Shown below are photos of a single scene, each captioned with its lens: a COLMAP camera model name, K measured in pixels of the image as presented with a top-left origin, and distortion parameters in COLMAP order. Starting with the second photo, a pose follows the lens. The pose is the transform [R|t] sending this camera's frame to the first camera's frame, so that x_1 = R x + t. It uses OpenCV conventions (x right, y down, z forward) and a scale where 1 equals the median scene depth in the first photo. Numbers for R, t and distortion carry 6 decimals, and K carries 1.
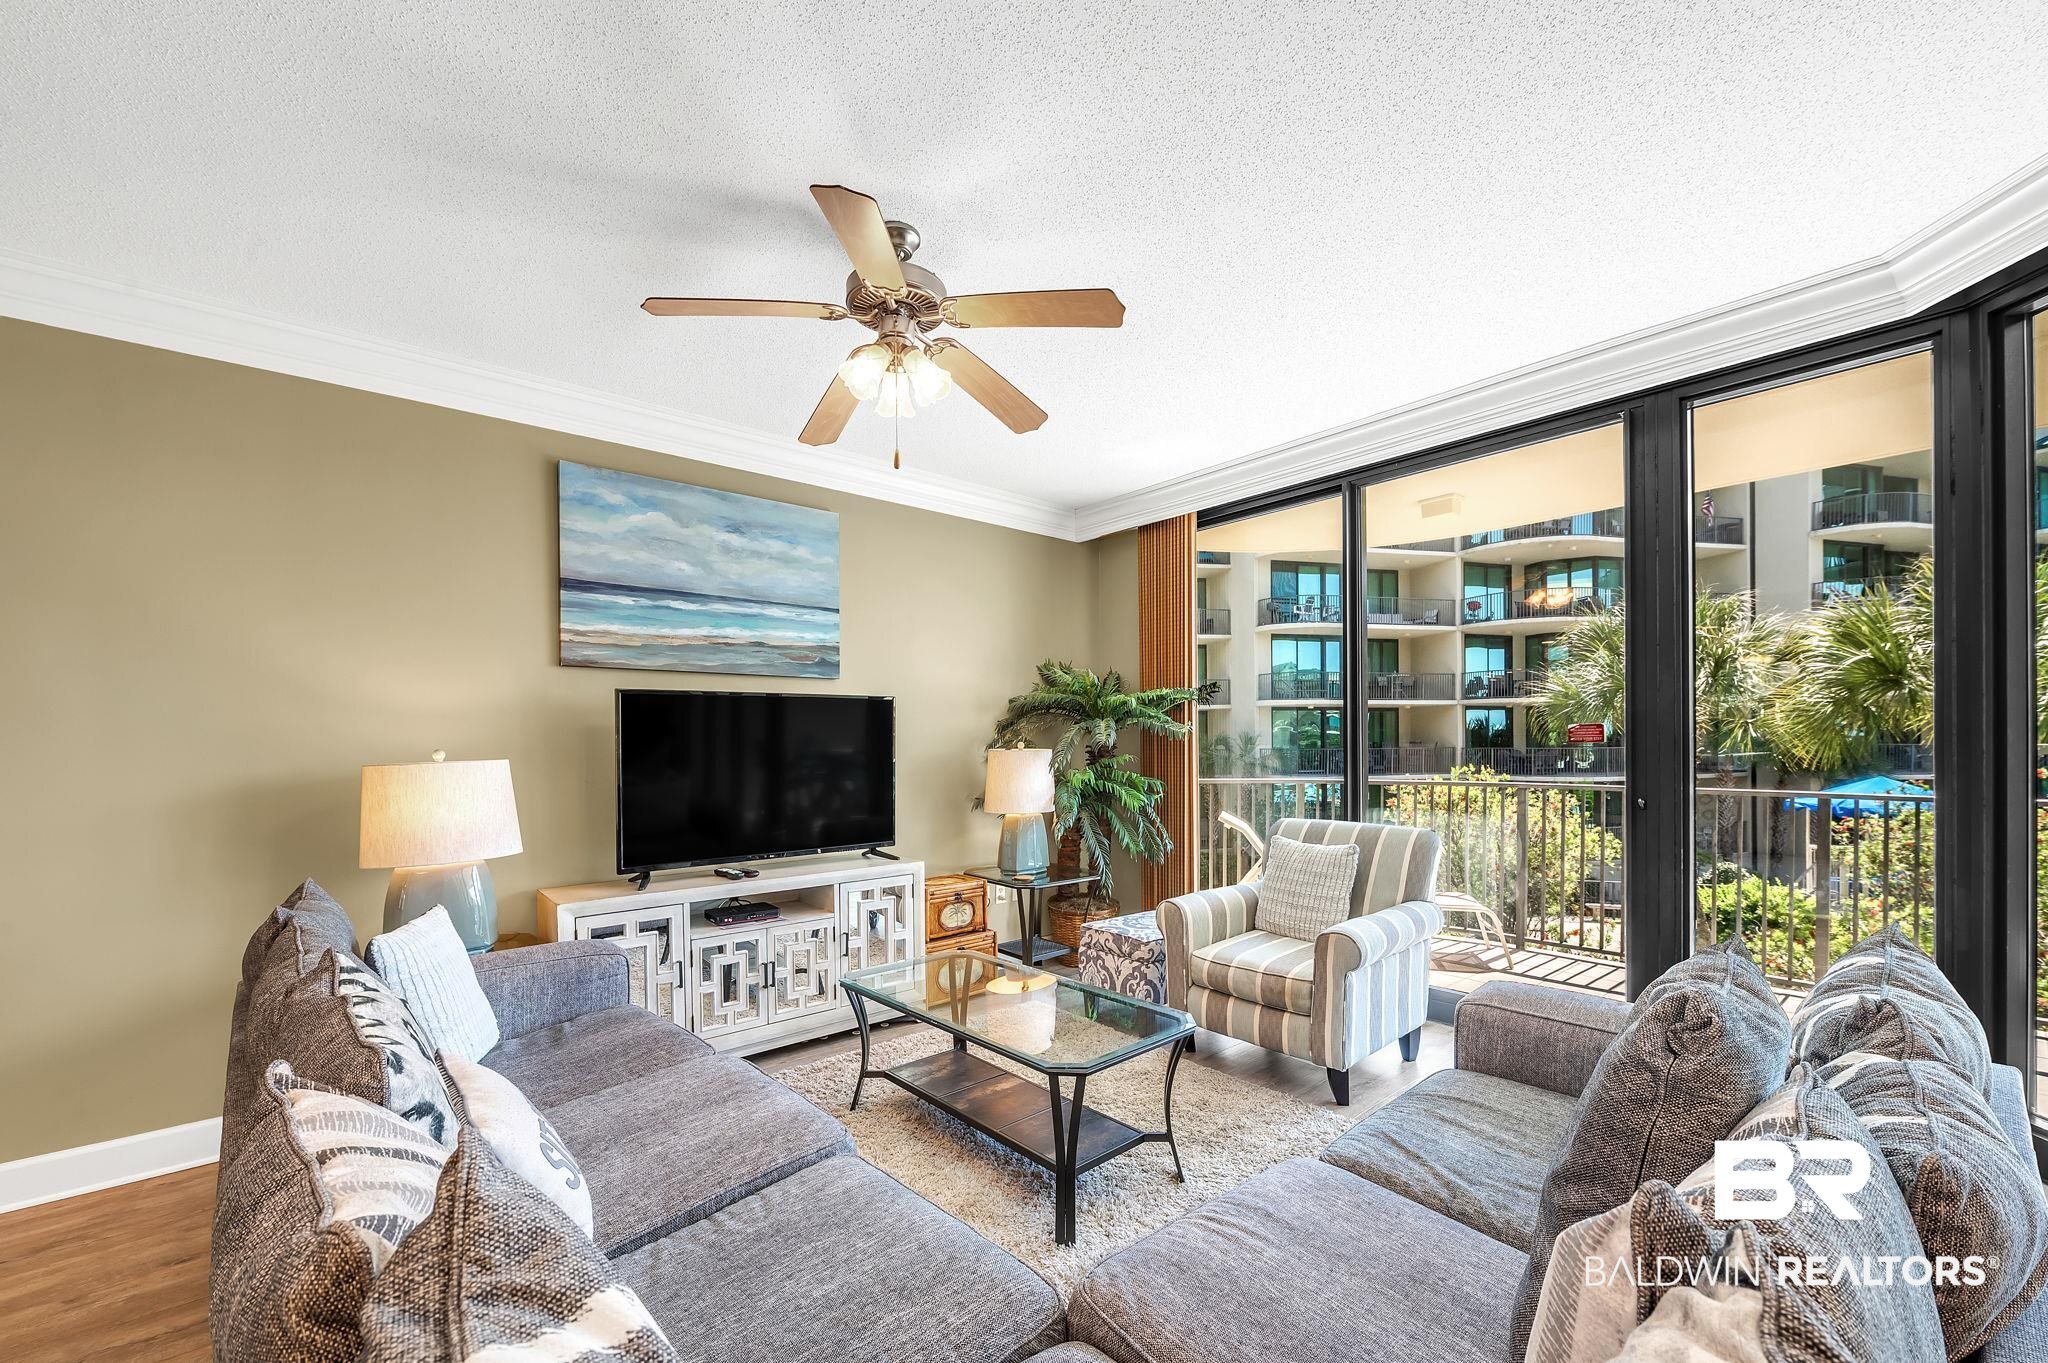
lens RADIAL K [[844.0, 0, 1050.4], [0, 844.0, 738.8], [0, 0, 1]] dist [-0.005915, -0.000815]
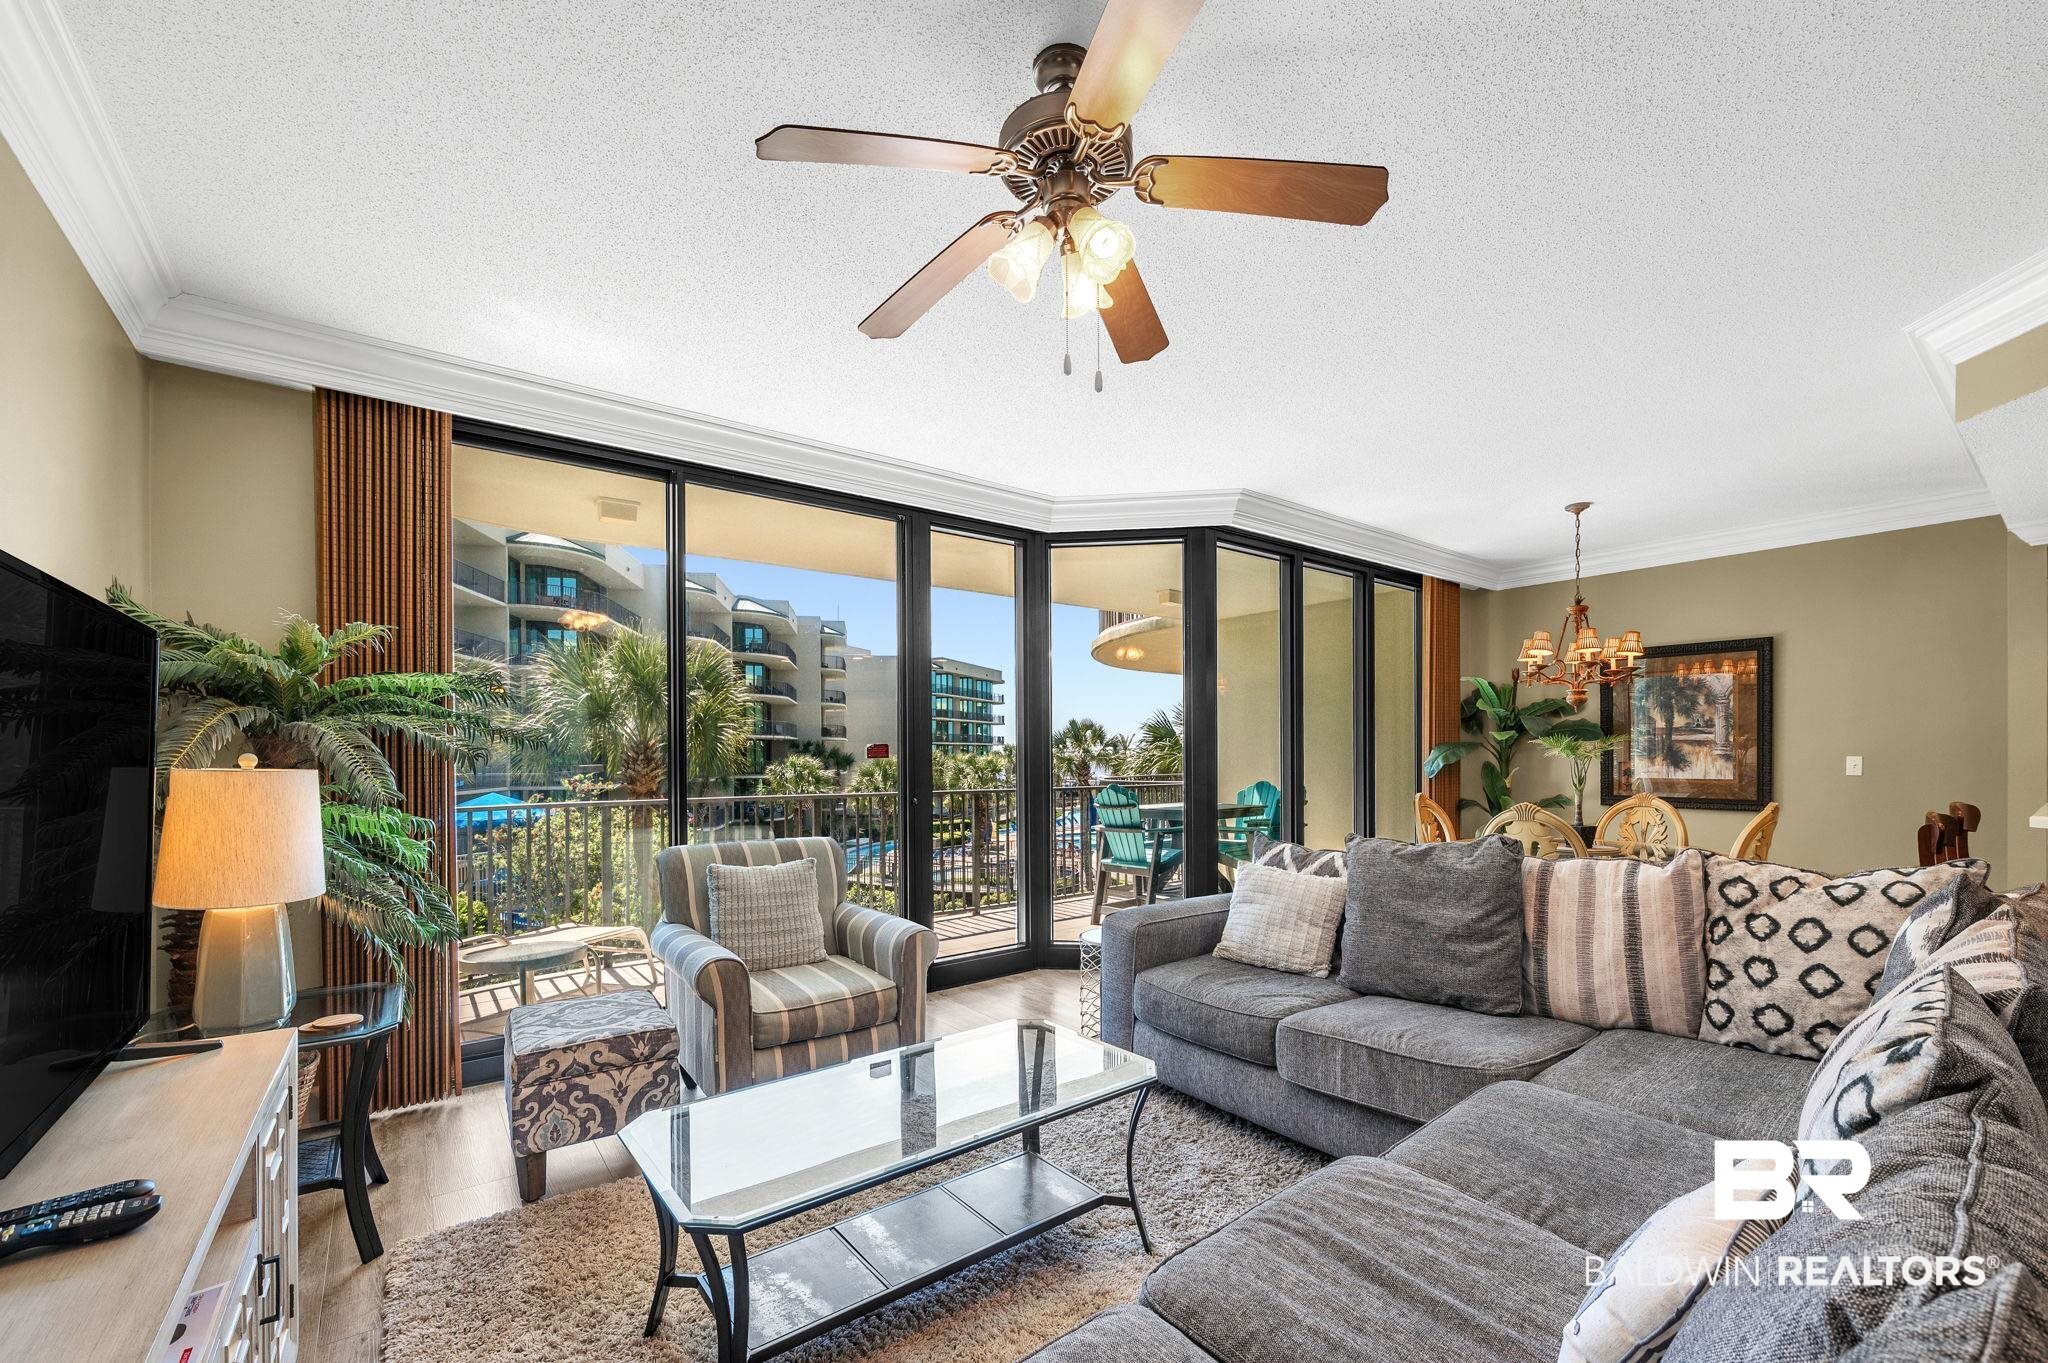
lens RADIAL K [[821.1, 0, 1051.8], [0, 821.1, 762.2], [0, 0, 1]] dist [-0.005184, -0.000306]
pose [[0.072132, 0.003250, 0.997390, -0.556179], [-0.002959, 0.999991, -0.003044, 0.010057], [-0.997391, -0.002732, 0.072141, 0.600058]]
